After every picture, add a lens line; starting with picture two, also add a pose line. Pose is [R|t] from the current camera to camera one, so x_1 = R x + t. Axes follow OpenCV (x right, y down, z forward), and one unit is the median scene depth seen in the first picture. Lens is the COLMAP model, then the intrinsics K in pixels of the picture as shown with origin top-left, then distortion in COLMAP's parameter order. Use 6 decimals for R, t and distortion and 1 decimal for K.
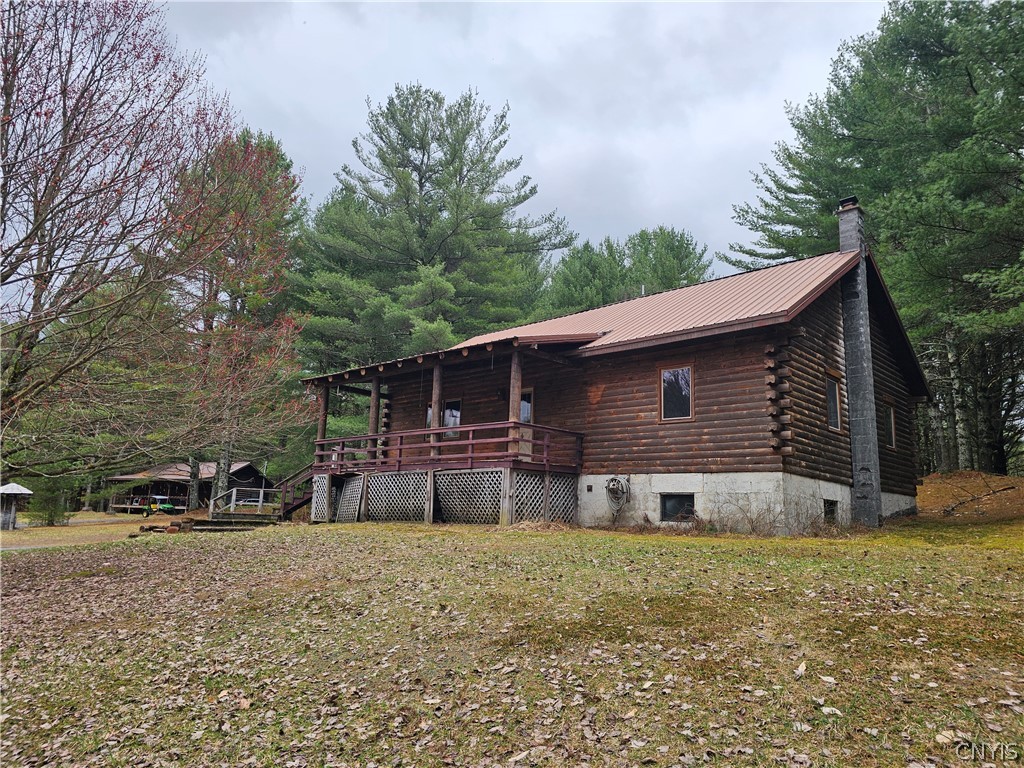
lens RADIAL K [[695.1, 0, 516.1], [0, 695.1, 380.5], [0, 0, 1]] dist [0.043310, -0.007778]
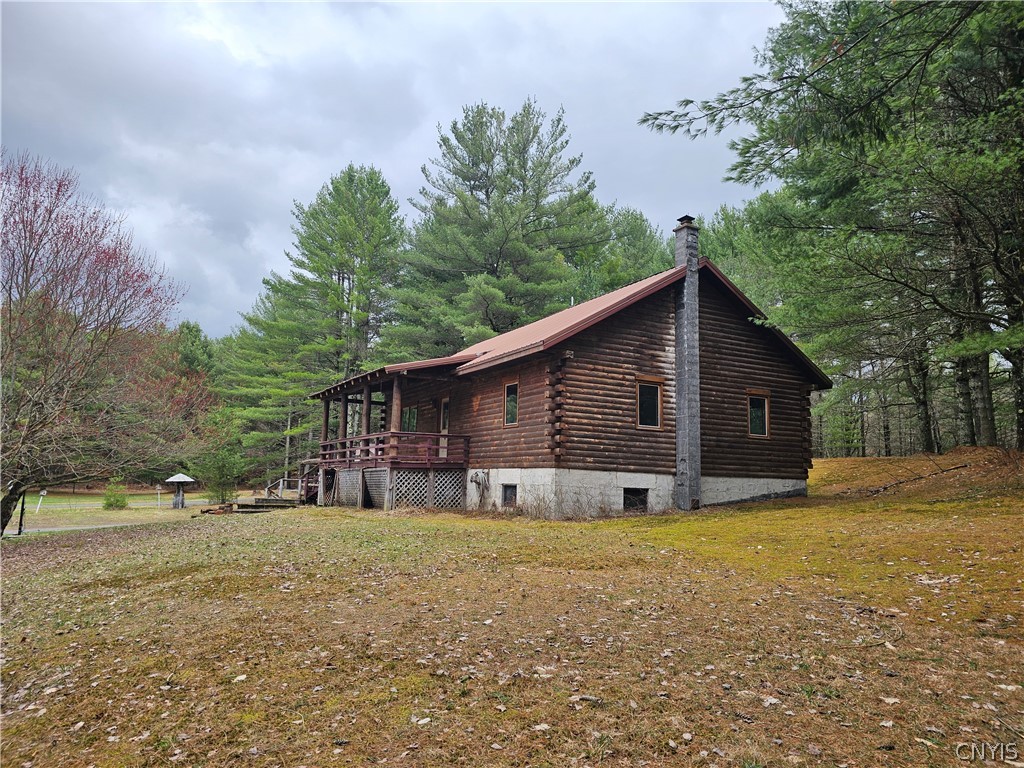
lens RADIAL K [[695.1, 0, 509.2], [0, 695.1, 385.1], [0, 0, 1]] dist [0.043310, -0.007778]
pose [[0.956097, -0.054872, -0.287866, 0.436018], [0.067994, 0.997044, 0.035776, -0.044001], [0.285052, -0.053778, 0.957002, -0.132142]]
